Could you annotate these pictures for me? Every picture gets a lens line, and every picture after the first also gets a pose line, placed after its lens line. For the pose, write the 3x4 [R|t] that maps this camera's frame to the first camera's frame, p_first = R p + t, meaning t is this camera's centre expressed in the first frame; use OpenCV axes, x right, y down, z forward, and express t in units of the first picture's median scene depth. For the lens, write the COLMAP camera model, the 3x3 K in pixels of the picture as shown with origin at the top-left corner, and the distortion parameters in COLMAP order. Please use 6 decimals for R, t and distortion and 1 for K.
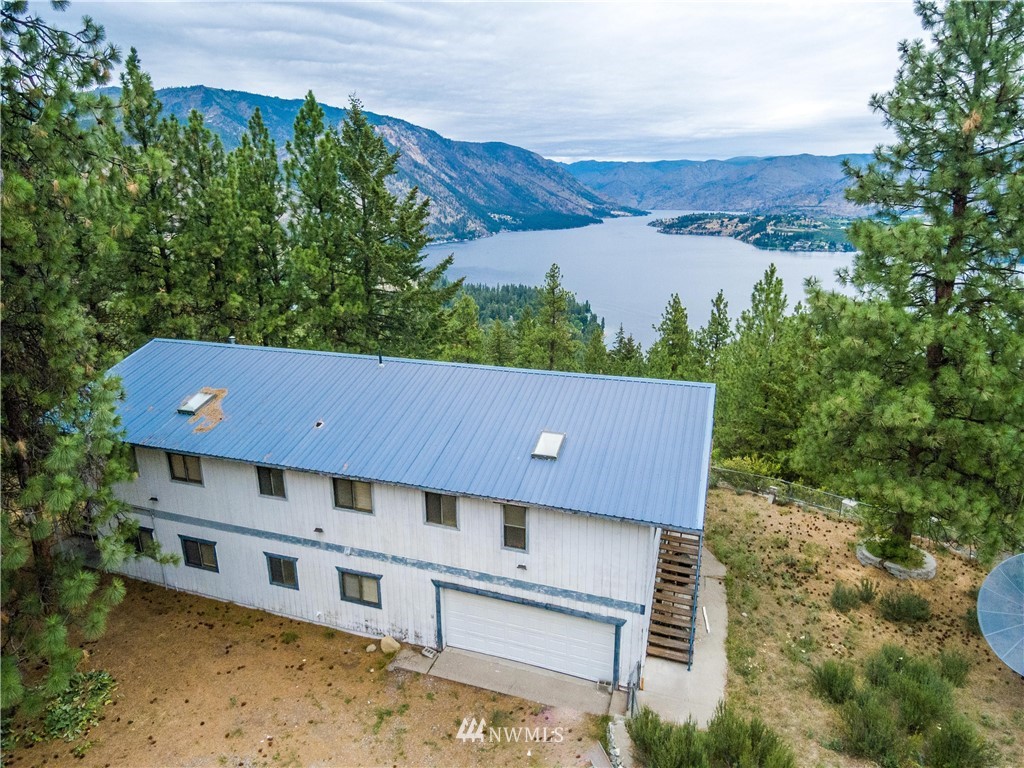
lens RADIAL K [[619.0, 0, 512.0], [0, 619.0, 384.0], [0, 0, 1]] dist [0.080034, -0.103632]
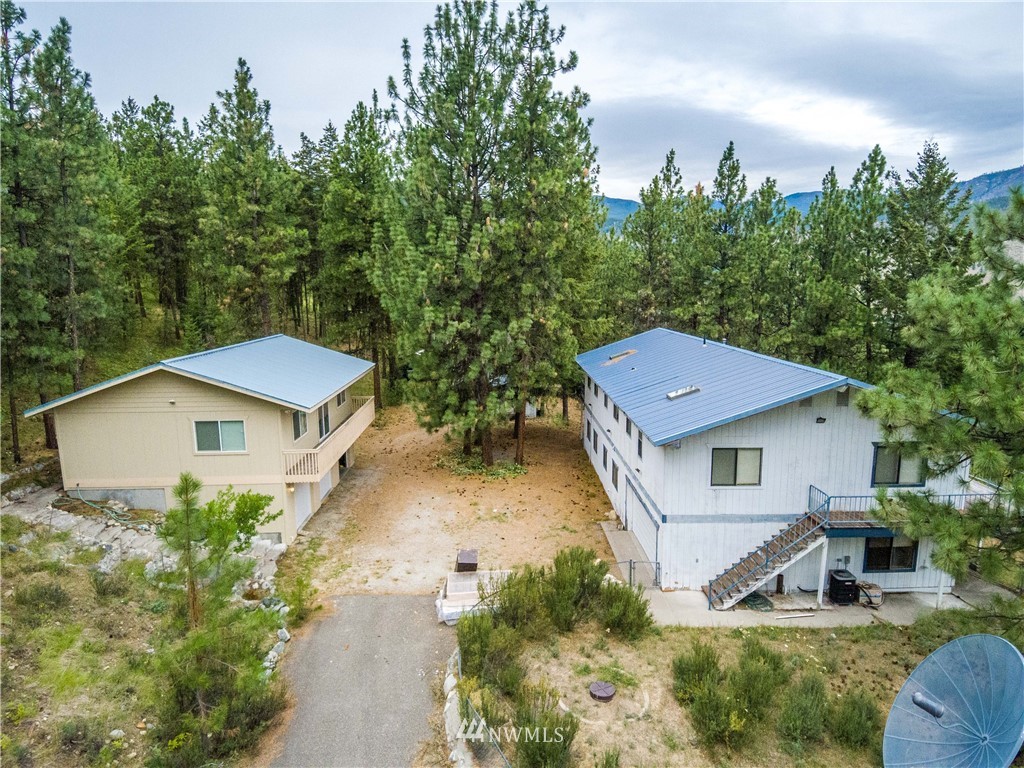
lens RADIAL K [[619.0, 0, 512.0], [0, 619.0, 384.0], [0, 0, 1]] dist [0.080034, -0.103632]
pose [[0.342970, 0.156641, -0.926194, 0.894421], [-0.262554, 0.962685, 0.065589, 0.069329], [0.901907, 0.220681, 0.371299, 0.141099]]
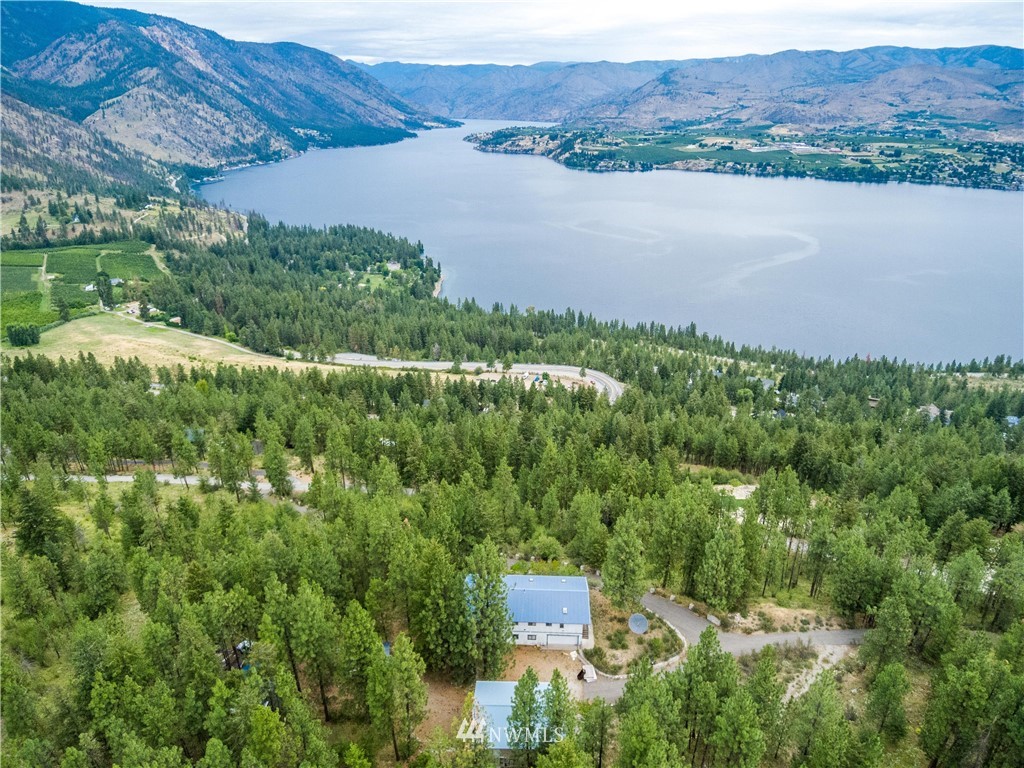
lens RADIAL K [[619.0, 0, 512.0], [0, 619.0, 384.0], [0, 0, 1]] dist [0.080034, -0.103632]
pose [[0.959910, -0.118432, 0.254061, -1.362406], [0.083231, 0.985908, 0.145117, -2.378414], [-0.267667, -0.118153, 0.956240, -3.509364]]
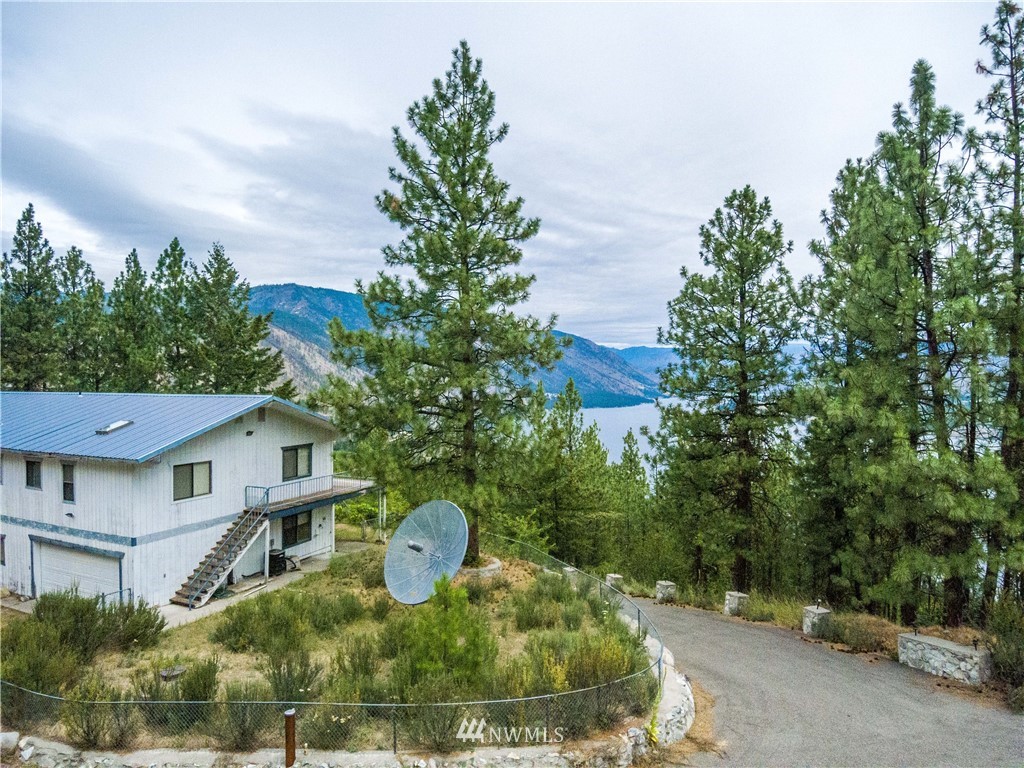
lens RADIAL K [[619.0, 0, 512.0], [0, 619.0, 384.0], [0, 0, 1]] dist [0.080034, -0.103632]
pose [[0.996094, 0.008423, -0.087901, 0.799157], [-0.032568, 0.960307, -0.277036, 0.277209], [0.082078, 0.278817, 0.956830, -0.195451]]
